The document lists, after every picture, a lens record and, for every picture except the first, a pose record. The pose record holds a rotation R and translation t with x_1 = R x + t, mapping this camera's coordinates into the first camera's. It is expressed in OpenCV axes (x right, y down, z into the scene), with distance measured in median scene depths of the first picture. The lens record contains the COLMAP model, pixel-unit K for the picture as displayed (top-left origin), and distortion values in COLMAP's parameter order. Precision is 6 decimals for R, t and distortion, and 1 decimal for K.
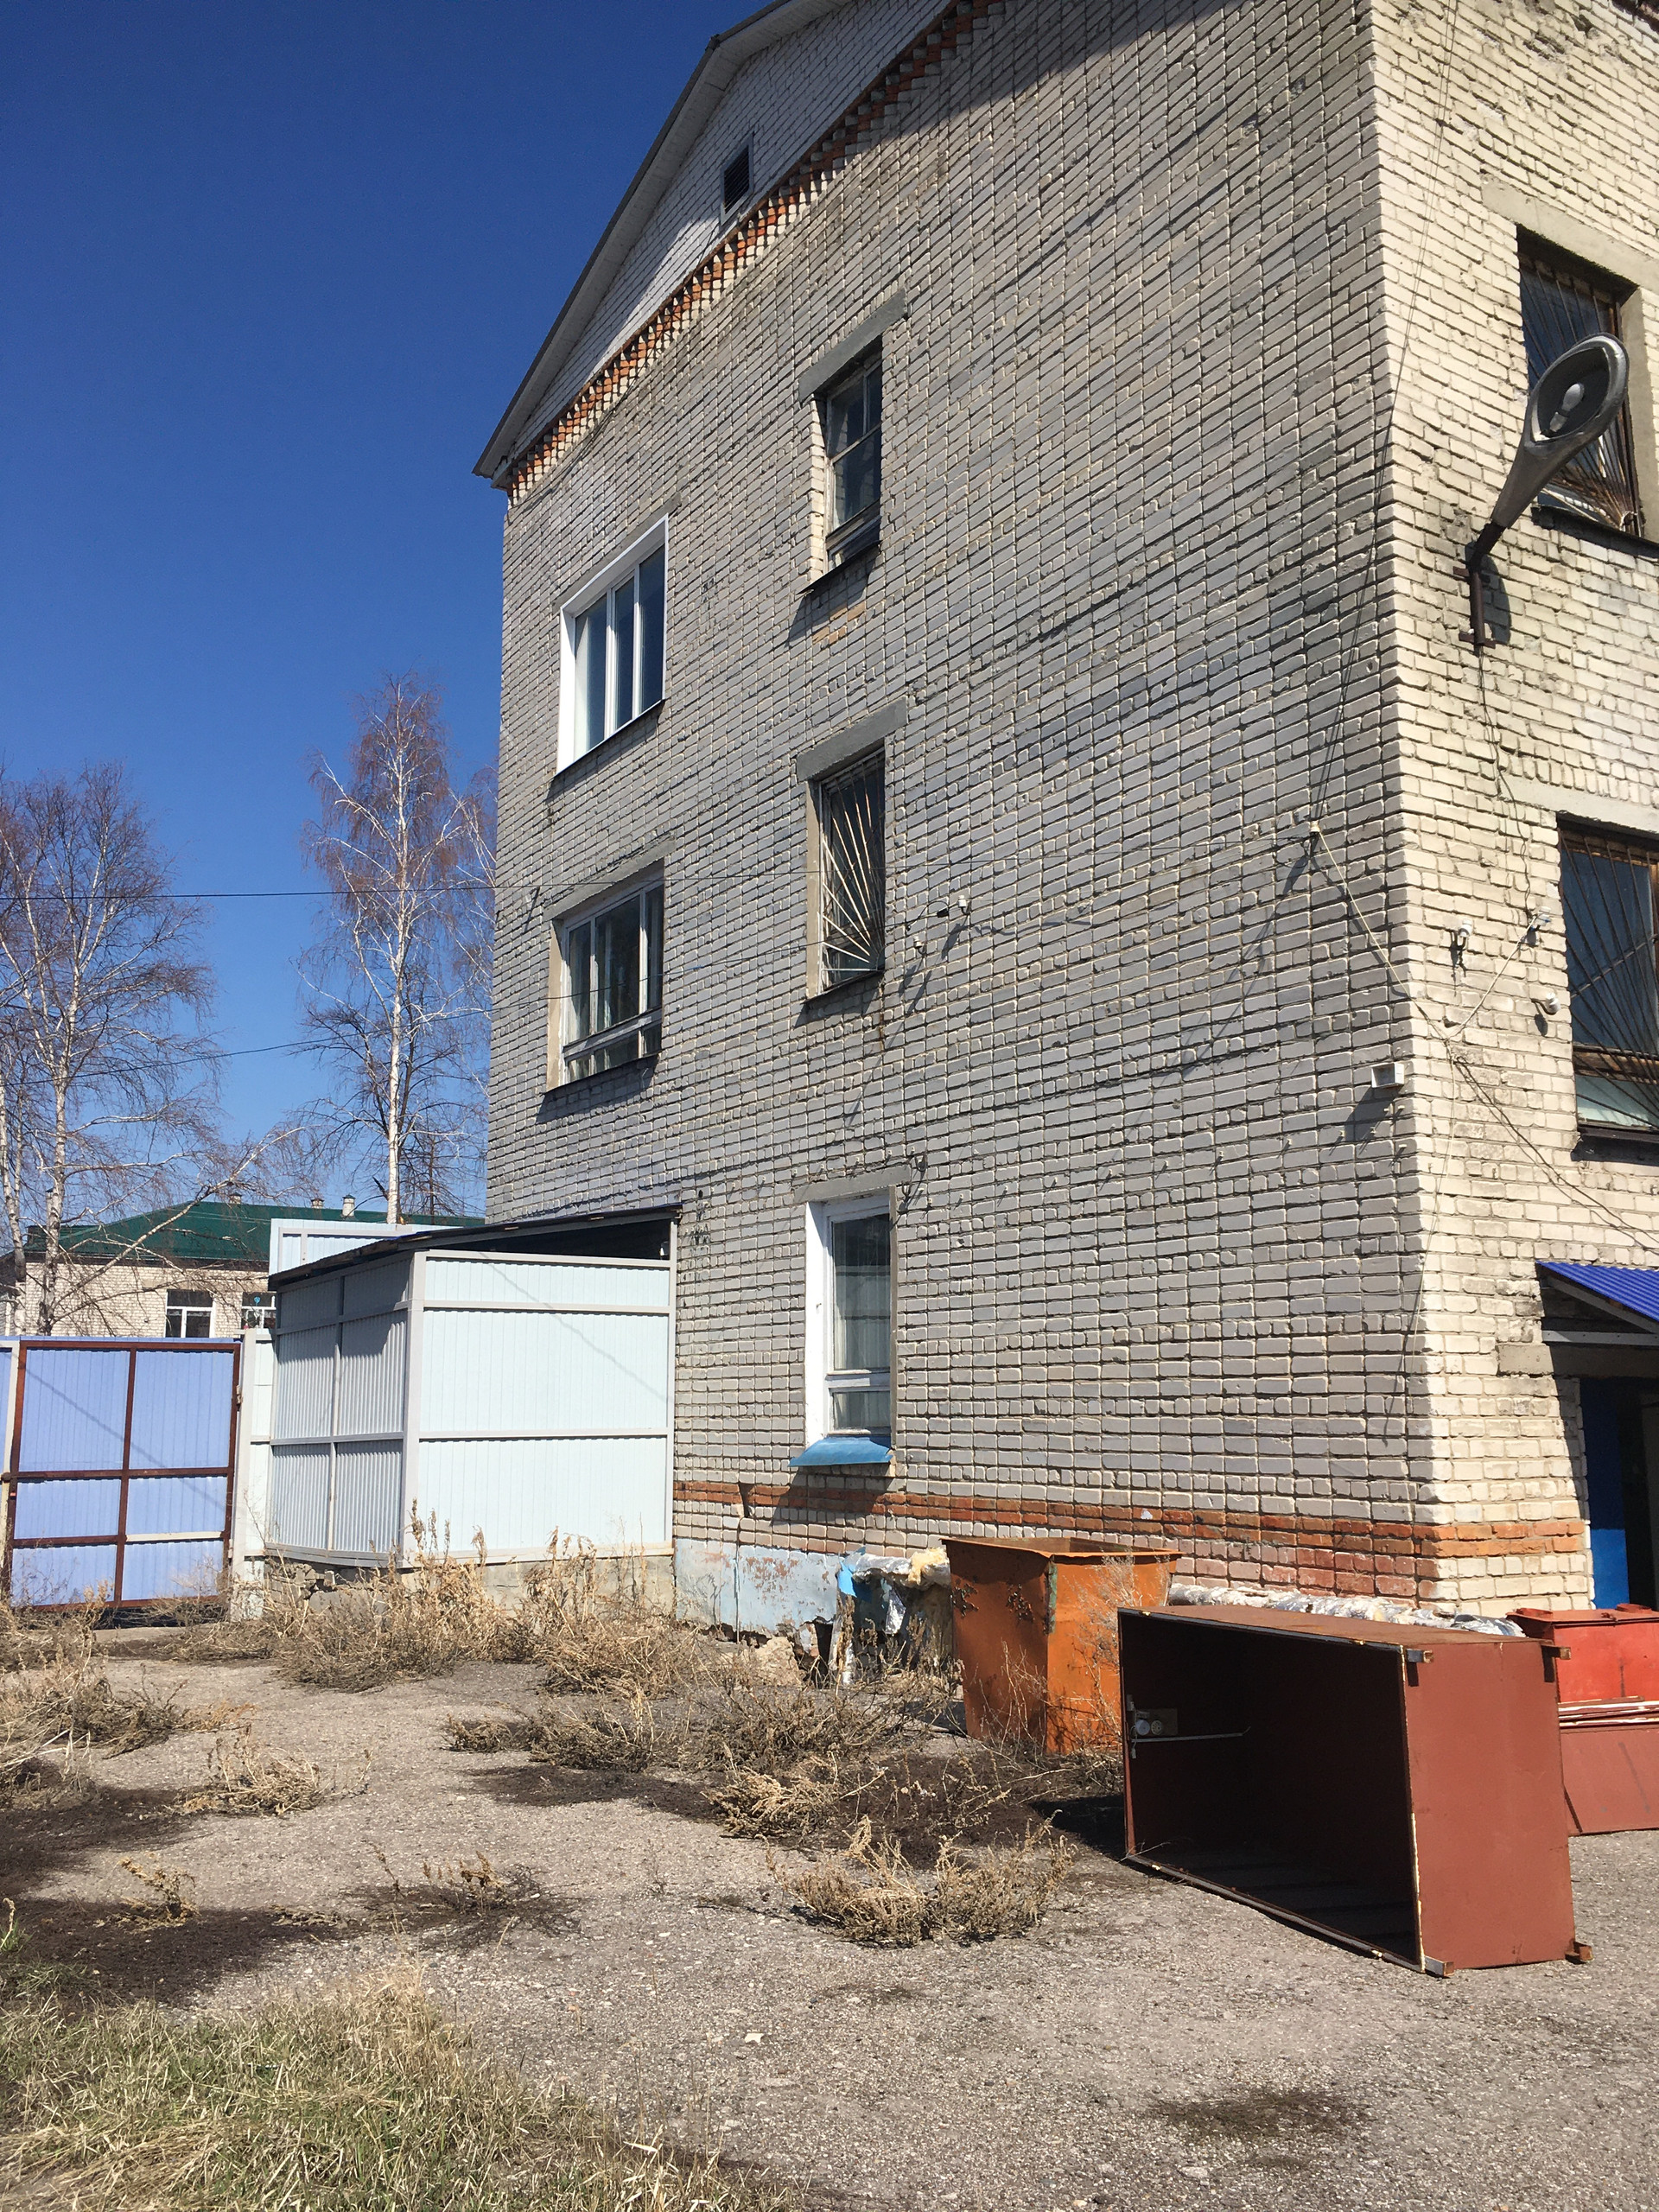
lens RADIAL K [[1876.5, 0, 845.9], [0, 1876.5, 1108.4], [0, 0, 1]] dist [0.069458, -0.094997]
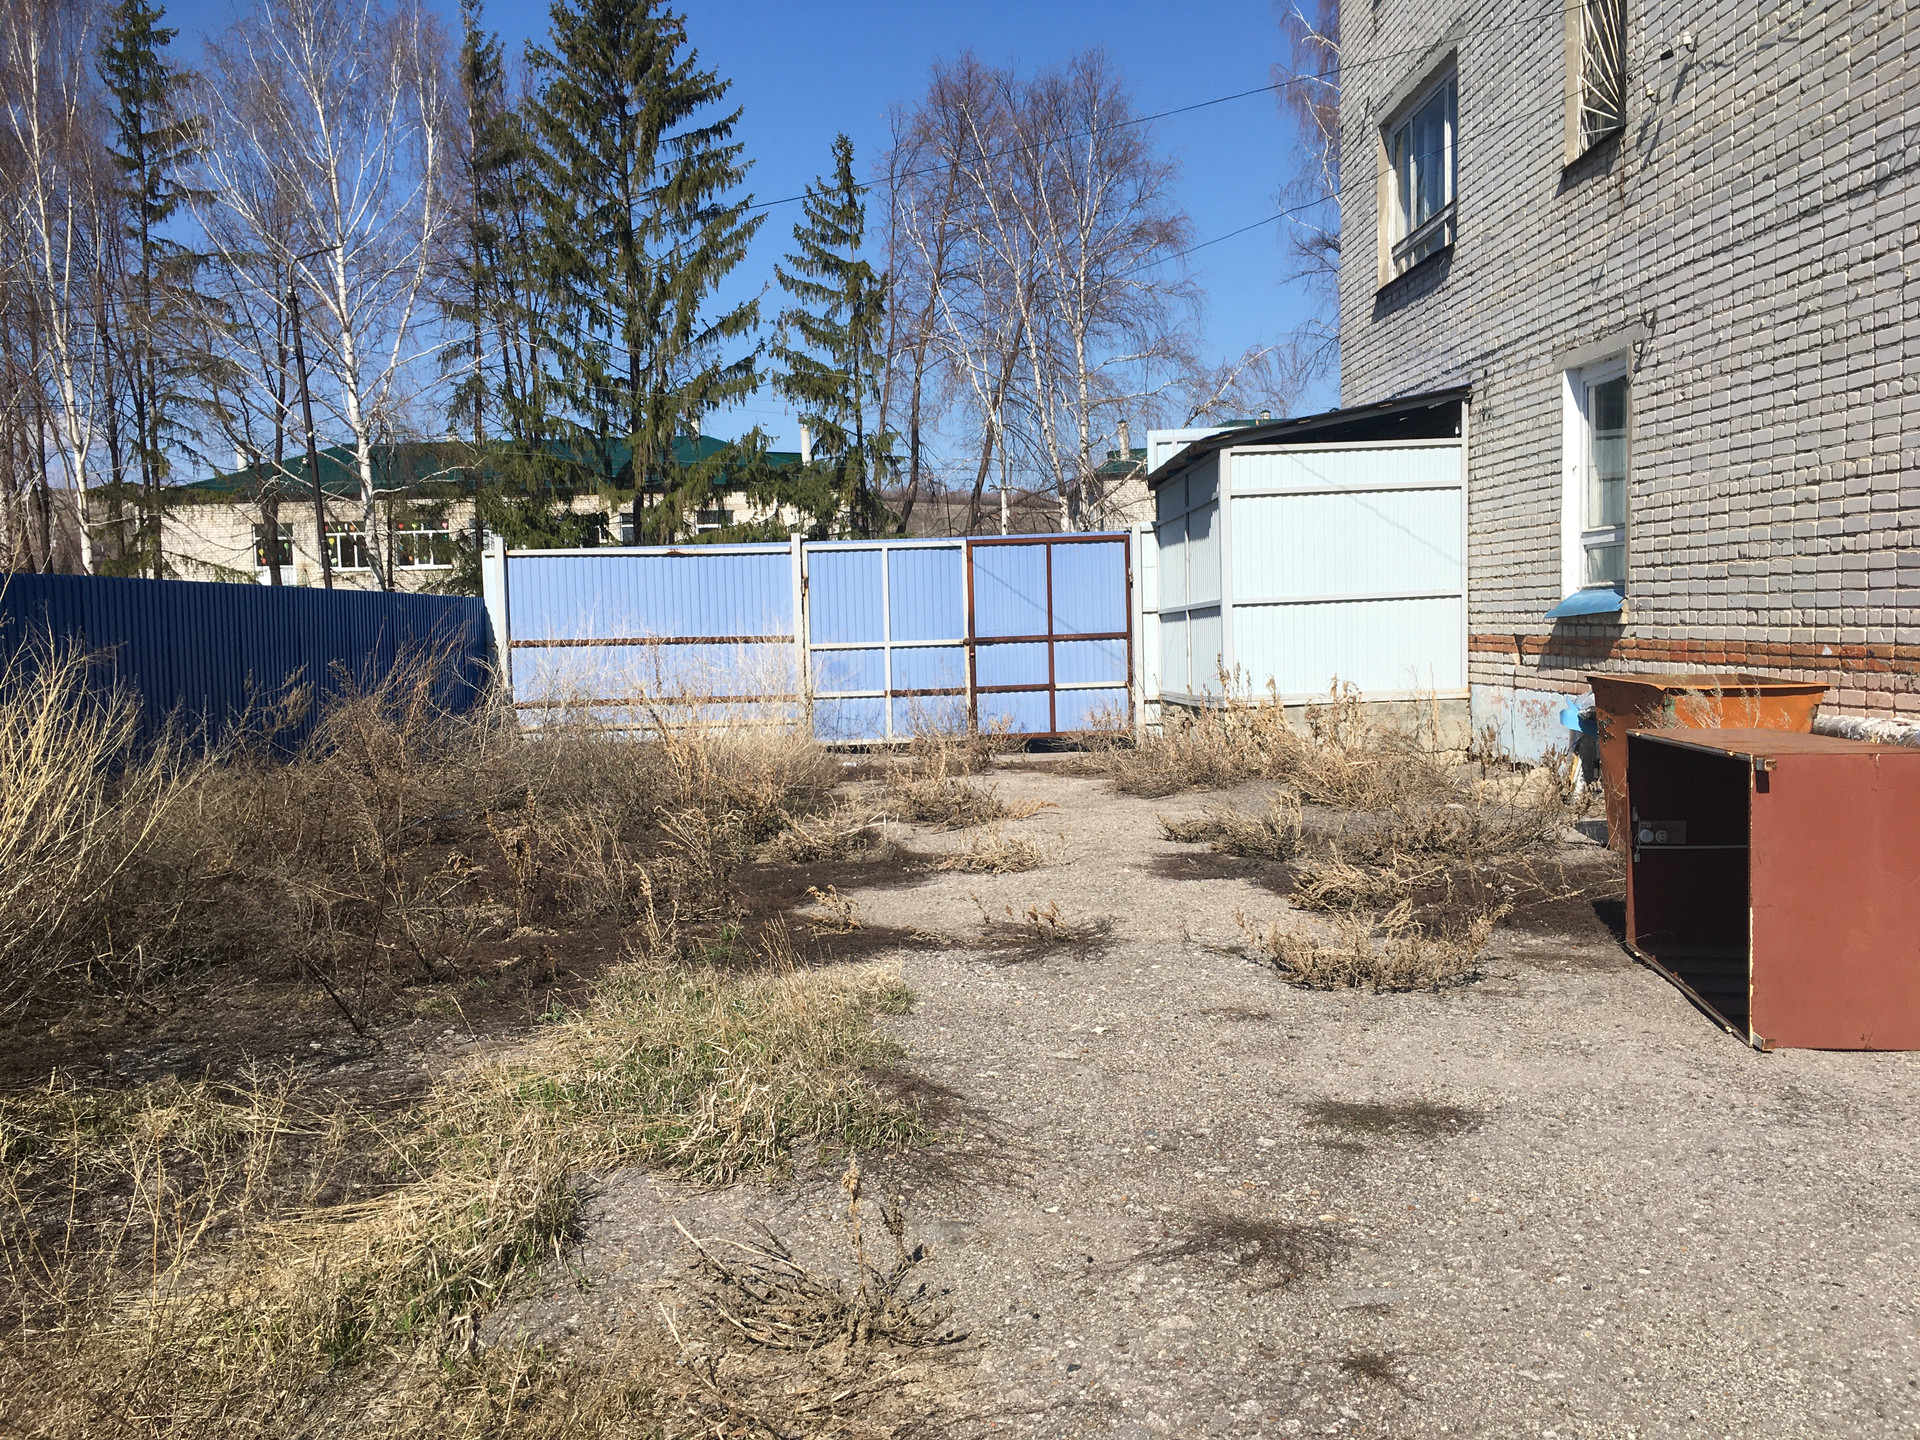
lens RADIAL K [[1628.8, 0, 970.4], [0, 1628.8, 719.3], [0, 0, 1]] dist [0.069458, -0.094997]
pose [[0.869892, 0.002405, -0.493236, 0.155025], [0.113586, 0.972135, 0.205065, 0.014362], [0.479986, -0.234410, 0.845379, 0.019541]]
